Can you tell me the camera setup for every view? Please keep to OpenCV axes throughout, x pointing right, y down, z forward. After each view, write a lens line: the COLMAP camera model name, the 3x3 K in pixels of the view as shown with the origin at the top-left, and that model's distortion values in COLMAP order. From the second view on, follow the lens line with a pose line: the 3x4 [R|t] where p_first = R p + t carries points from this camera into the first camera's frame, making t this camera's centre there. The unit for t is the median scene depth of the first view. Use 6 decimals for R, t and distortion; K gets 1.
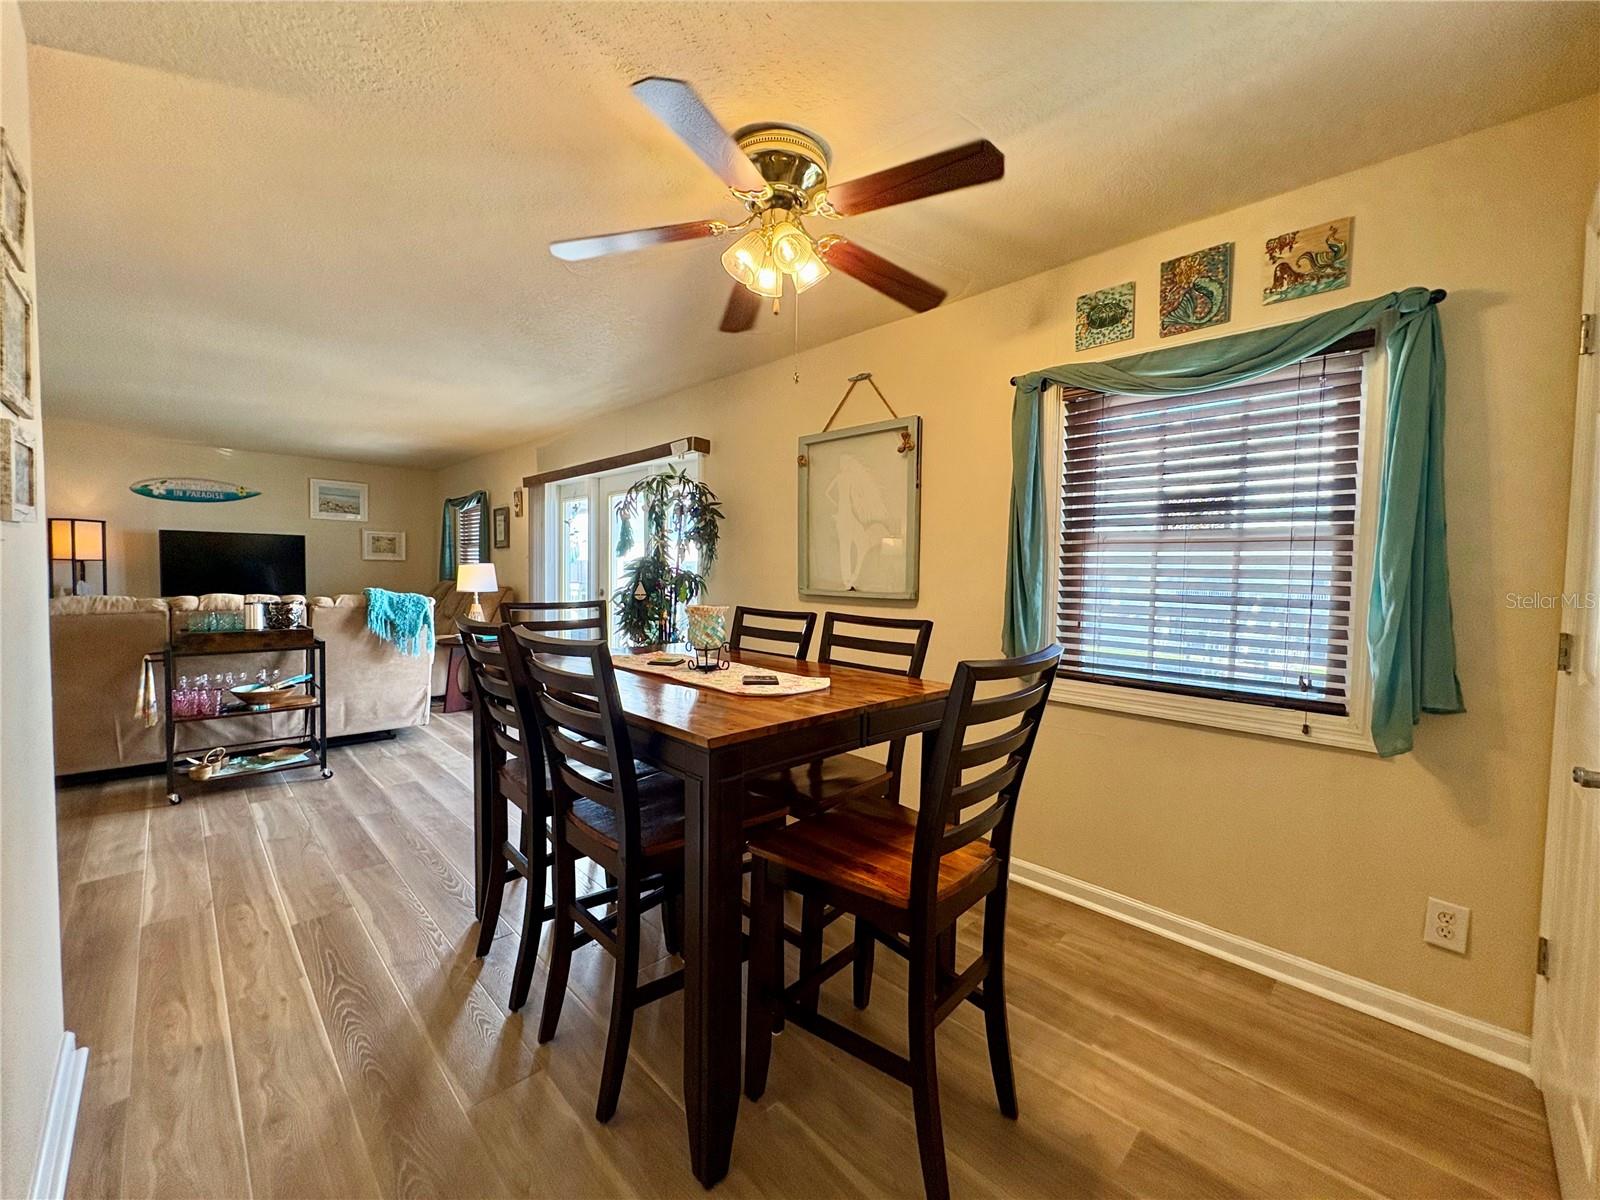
lens RADIAL K [[638.6, 0, 800.0], [0, 638.6, 600.0], [0, 0, 1]] dist [0.001380, -0.000090]
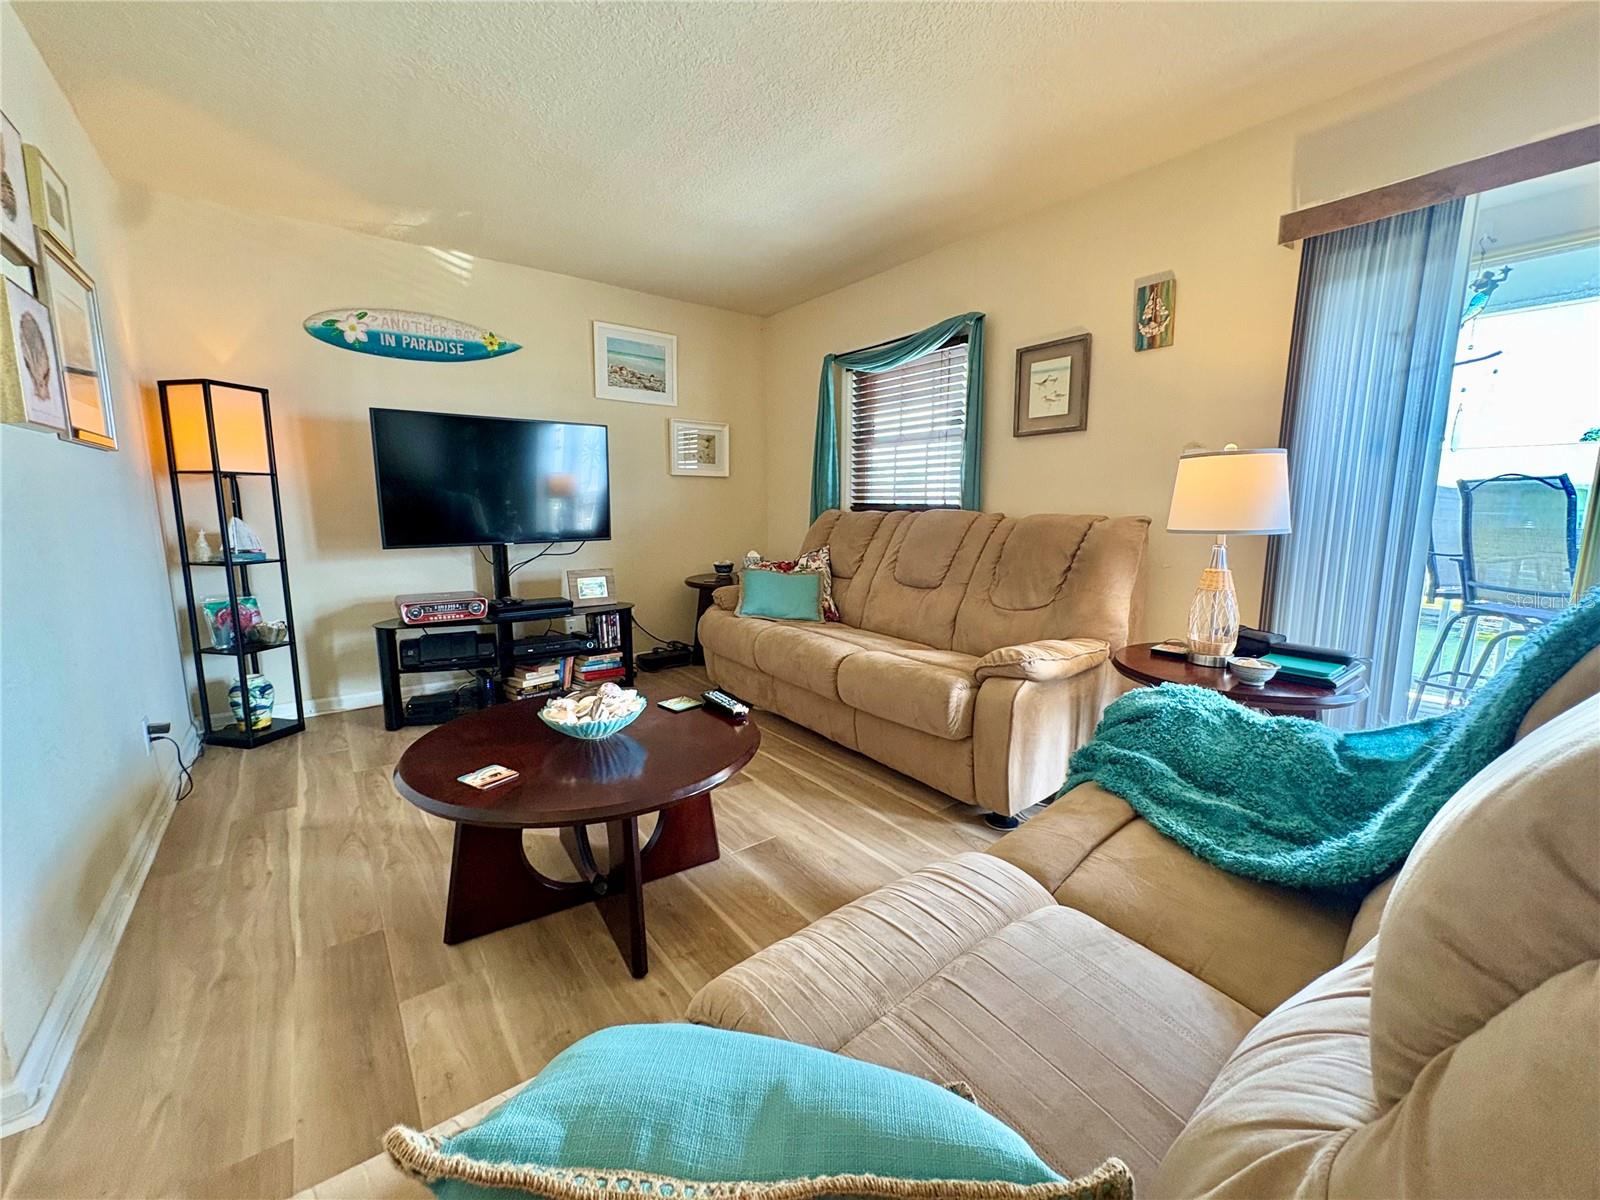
lens RADIAL K [[638.6, 0, 800.0], [0, 638.6, 600.0], [0, 0, 1]] dist [0.001380, -0.000090]
pose [[0.993625, 0.000803, -0.112733, -0.602879], [0.010613, 0.994868, 0.100625, -0.011446], [0.112236, -0.101180, 0.988517, 0.527466]]
